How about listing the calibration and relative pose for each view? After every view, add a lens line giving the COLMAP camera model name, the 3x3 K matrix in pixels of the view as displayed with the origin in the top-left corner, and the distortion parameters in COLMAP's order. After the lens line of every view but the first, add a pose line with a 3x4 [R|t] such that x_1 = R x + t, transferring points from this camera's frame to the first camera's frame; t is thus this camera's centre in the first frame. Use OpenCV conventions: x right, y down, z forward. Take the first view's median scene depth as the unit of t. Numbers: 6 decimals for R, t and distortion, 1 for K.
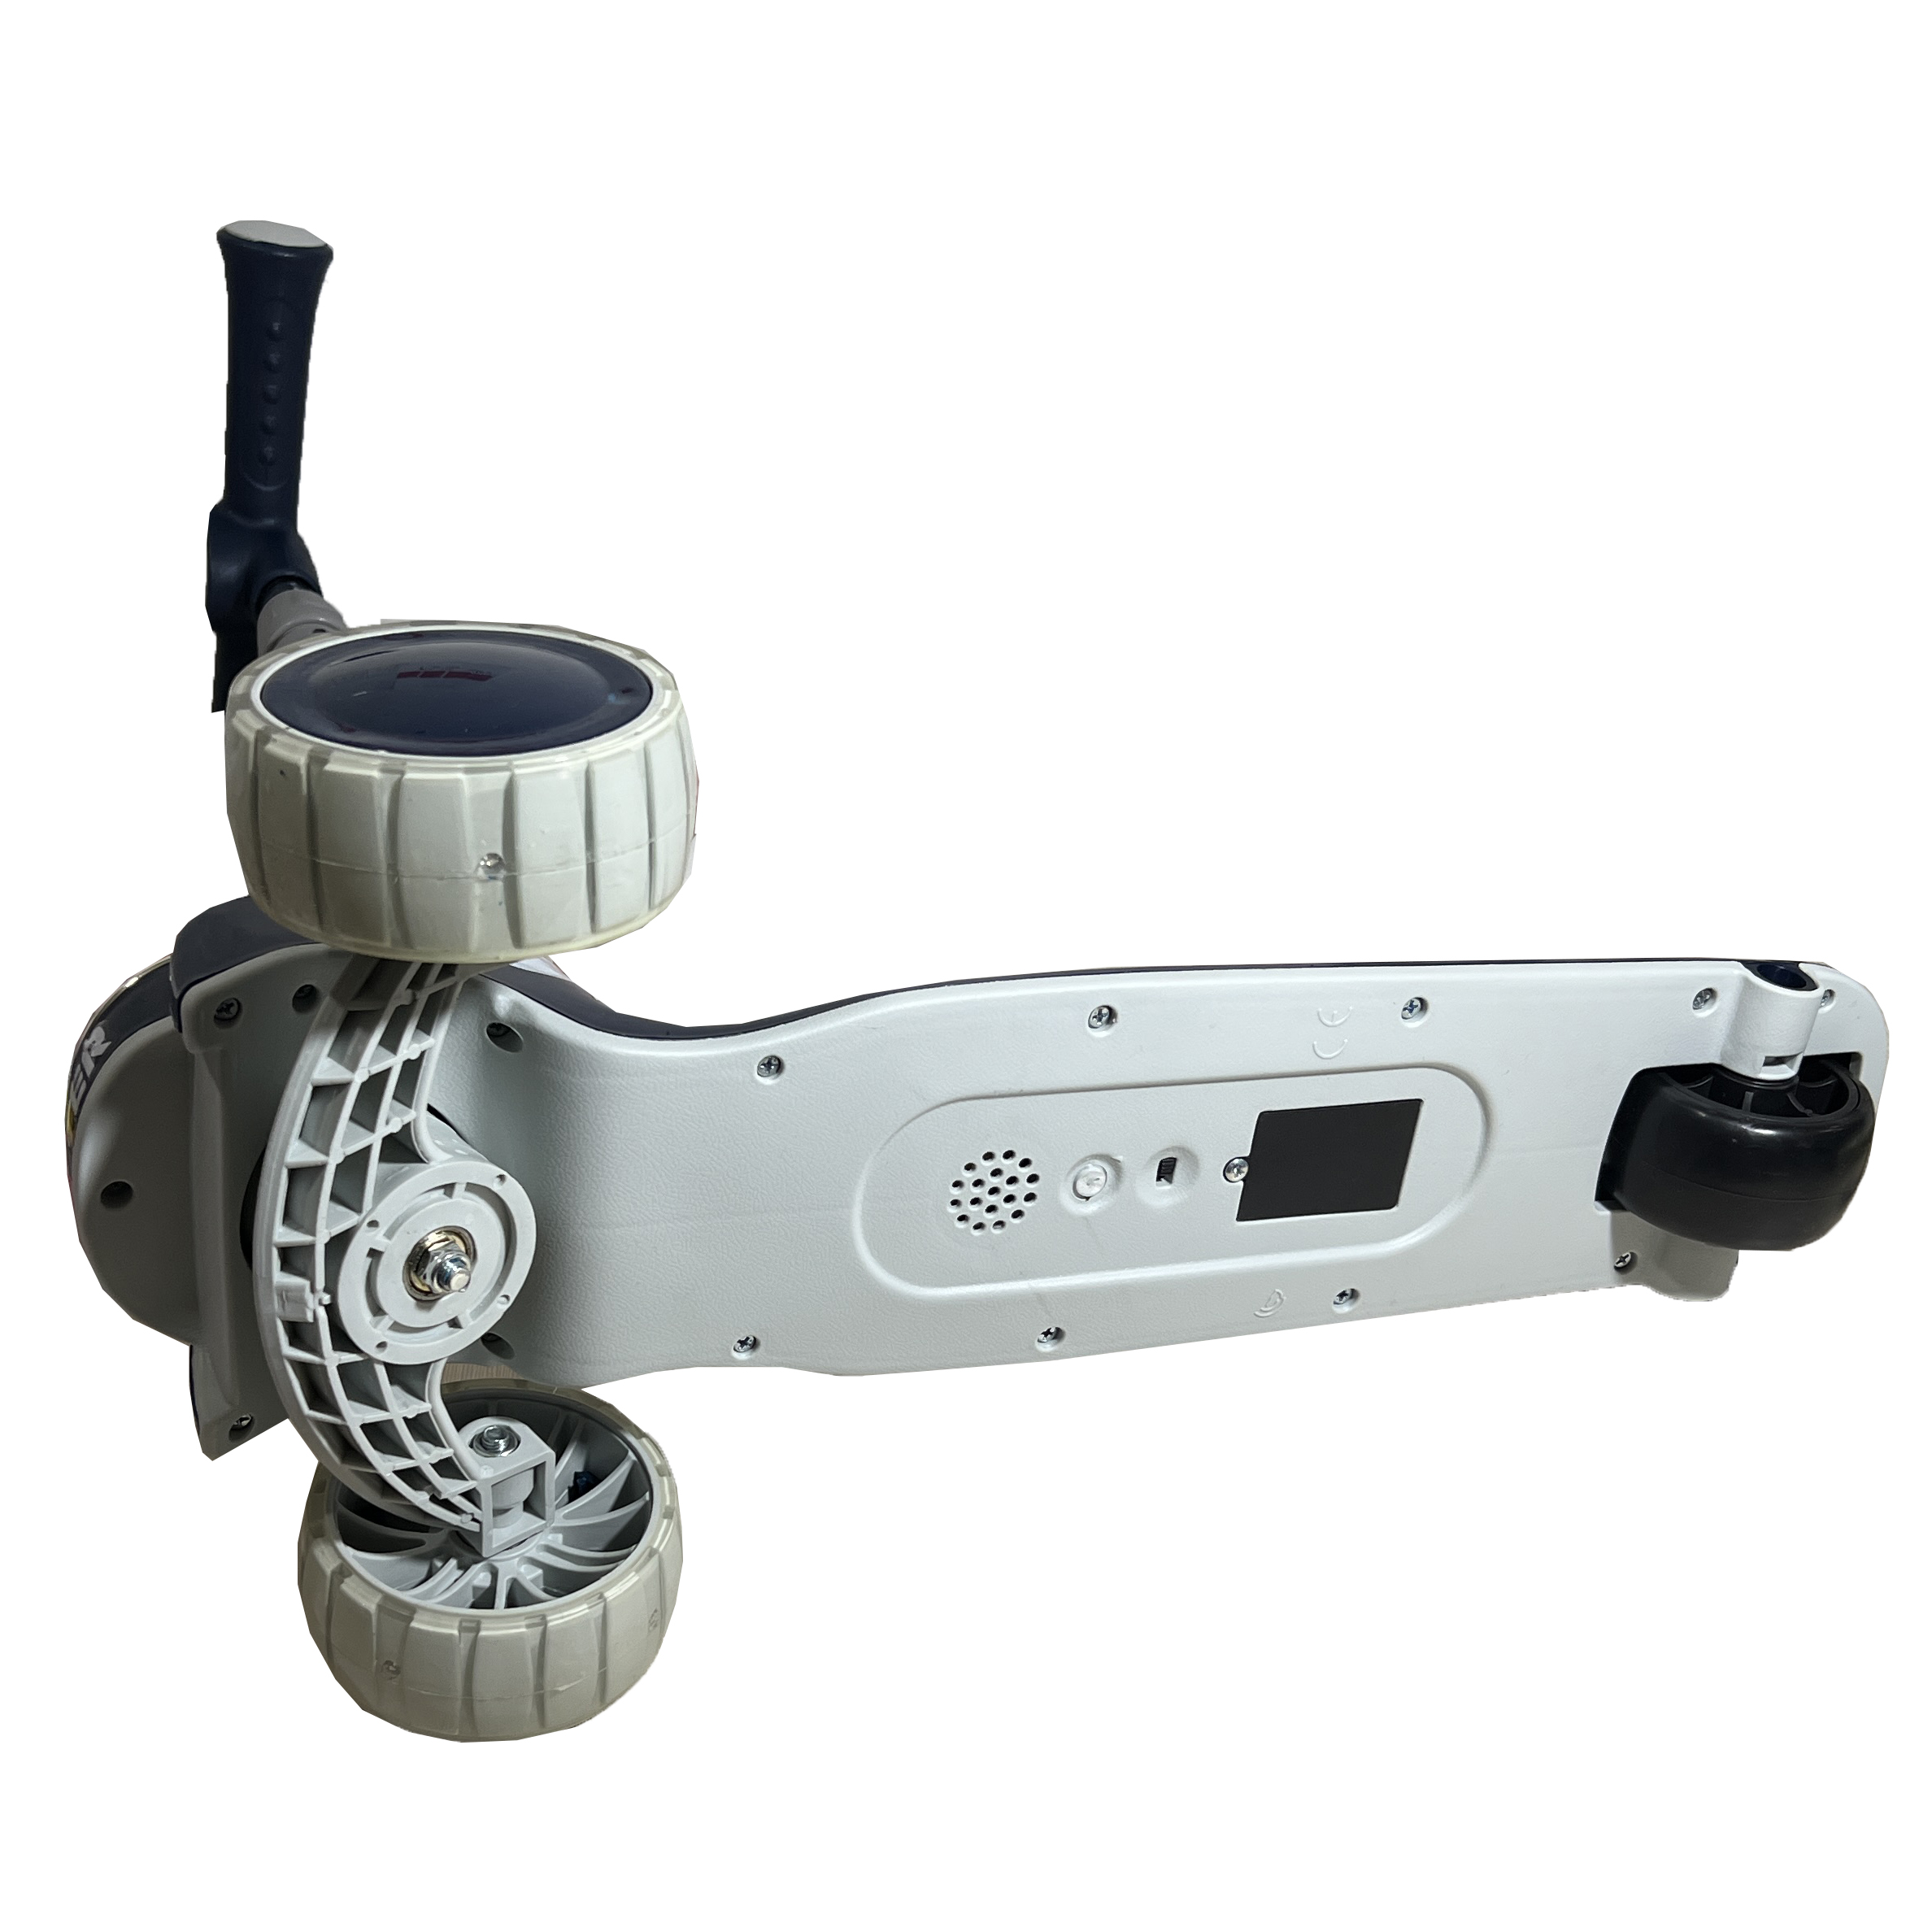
lens RADIAL K [[1535.3, 0, 966.0], [0, 1535.3, 966.0], [0, 0, 1]] dist [0.005336, -0.000658]
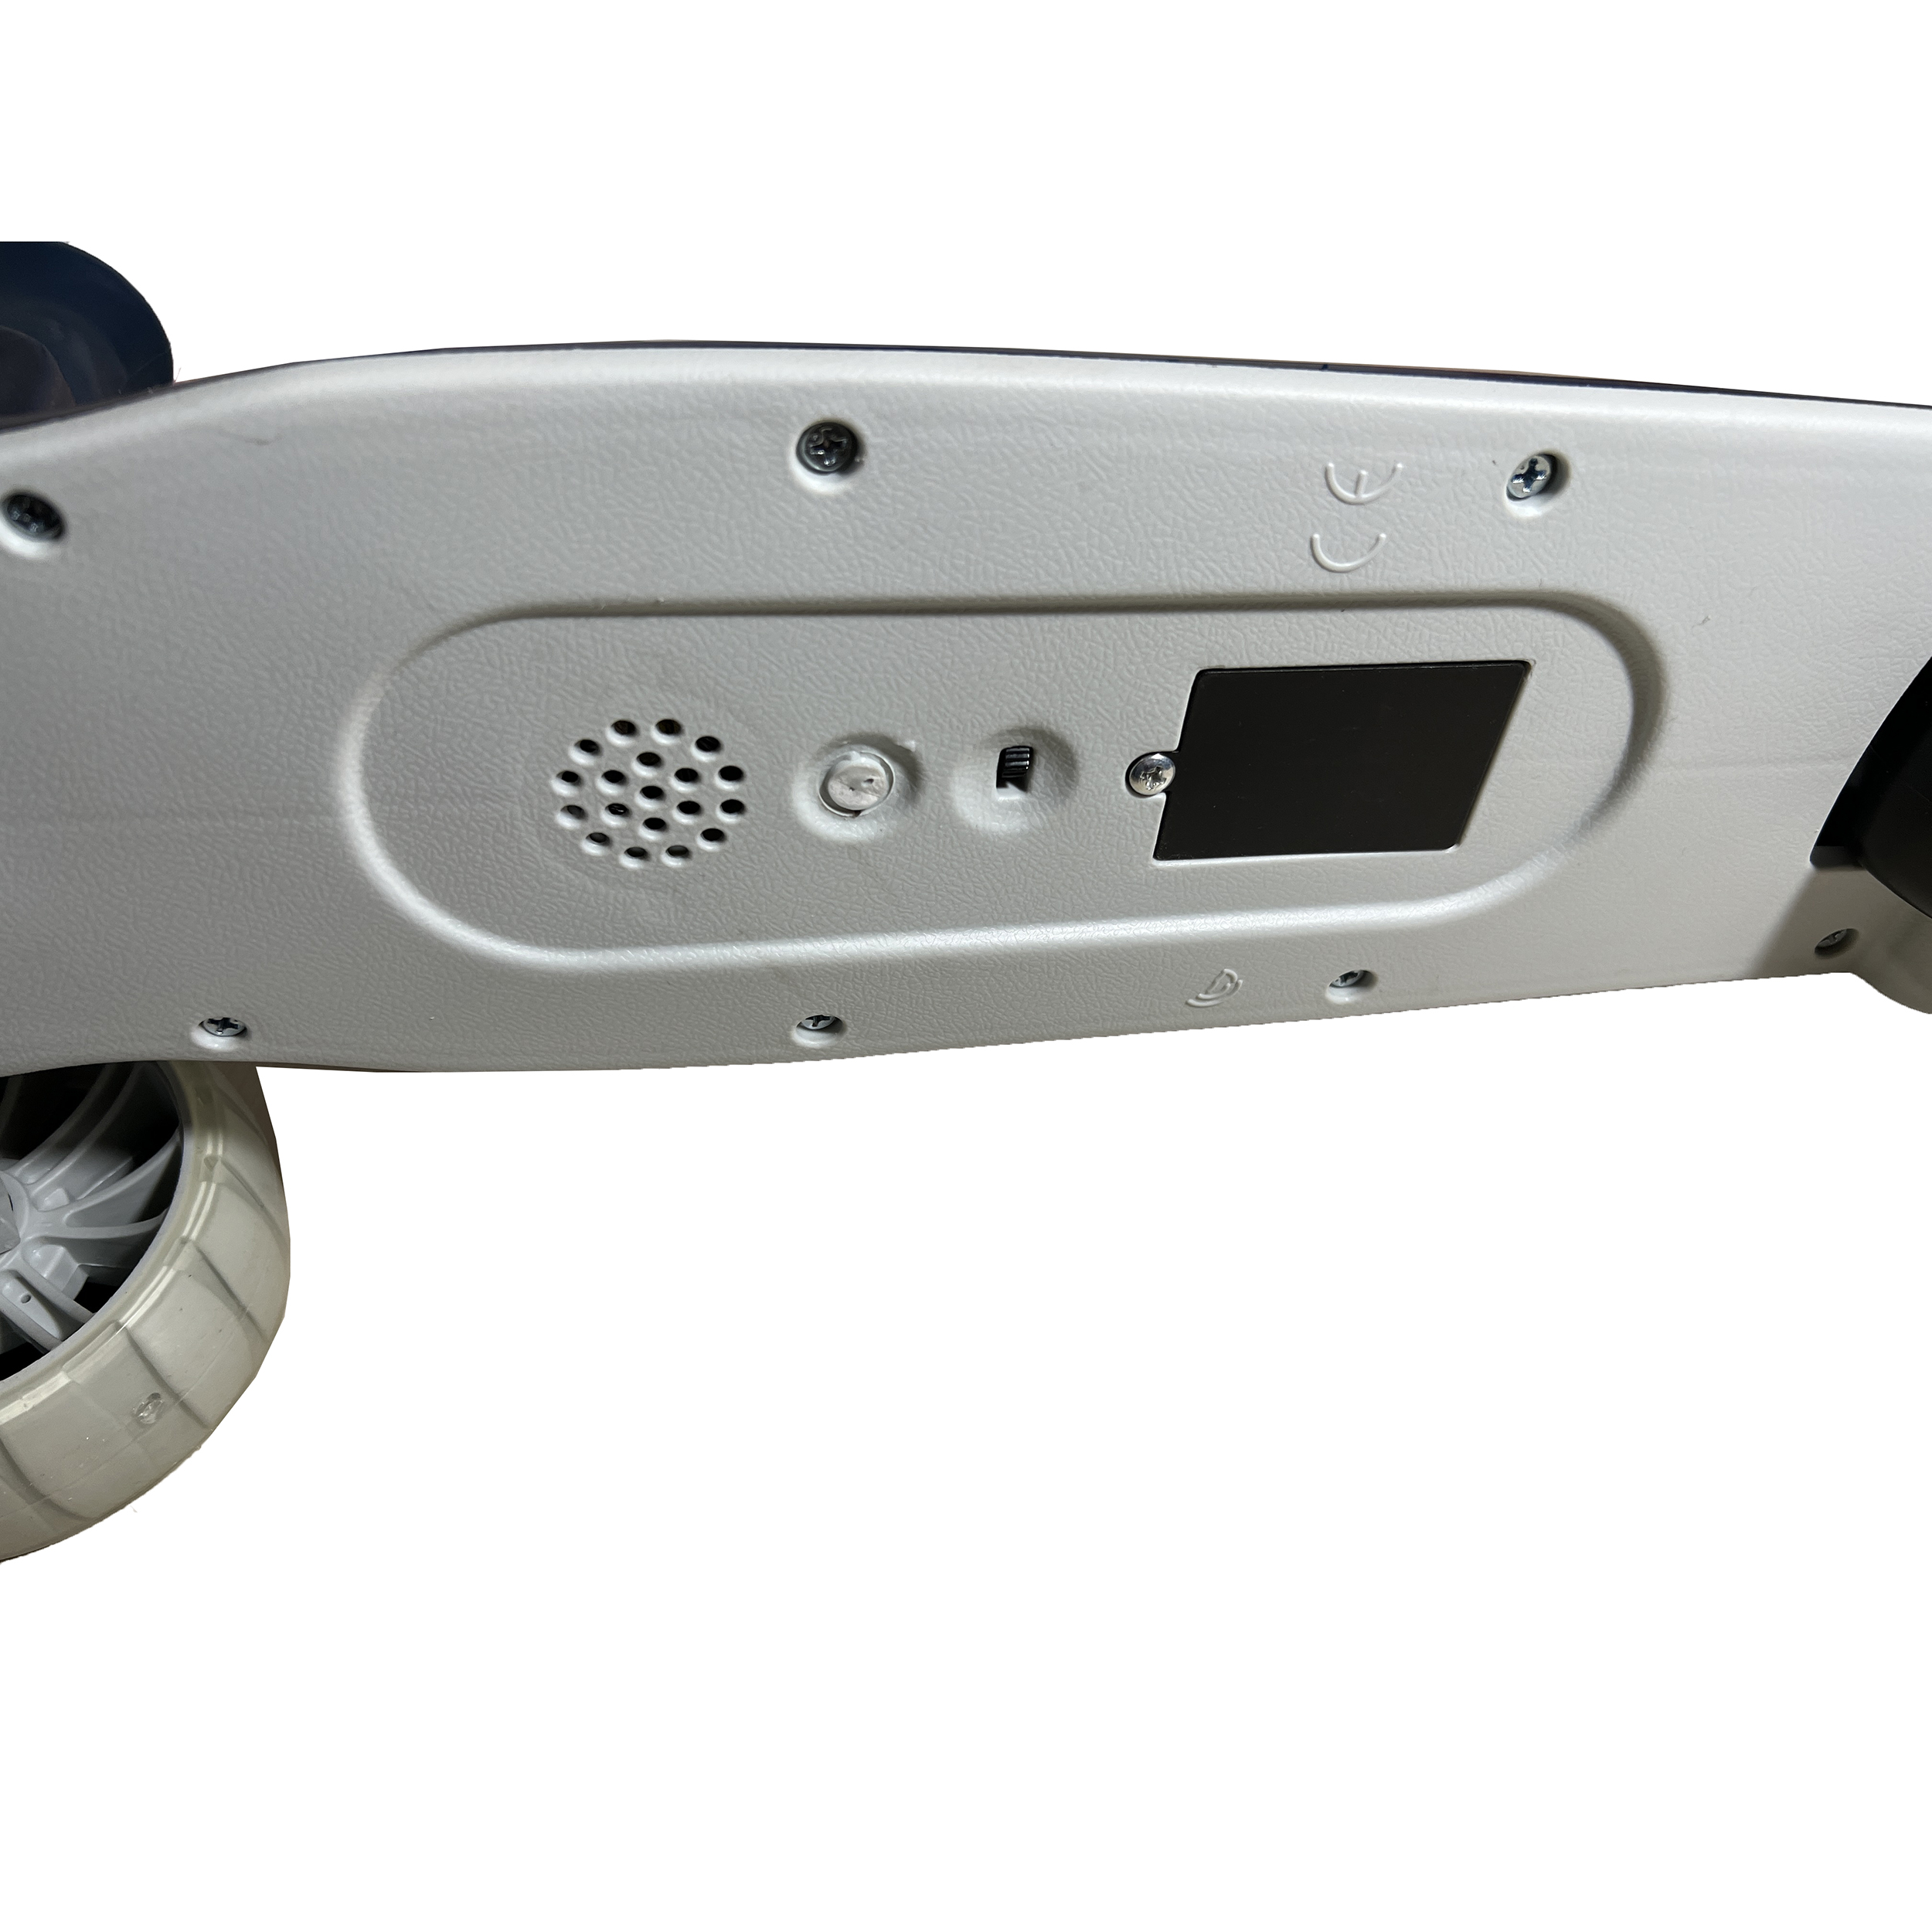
lens RADIAL K [[1535.3, 0, 966.0], [0, 1535.3, 966.0], [0, 0, 1]] dist [0.005336, -0.000658]
pose [[0.993974, 0.078225, -0.076795, 0.164425], [-0.050340, 0.948041, 0.314141, 0.031385], [0.097378, -0.308382, 0.946265, 0.479856]]
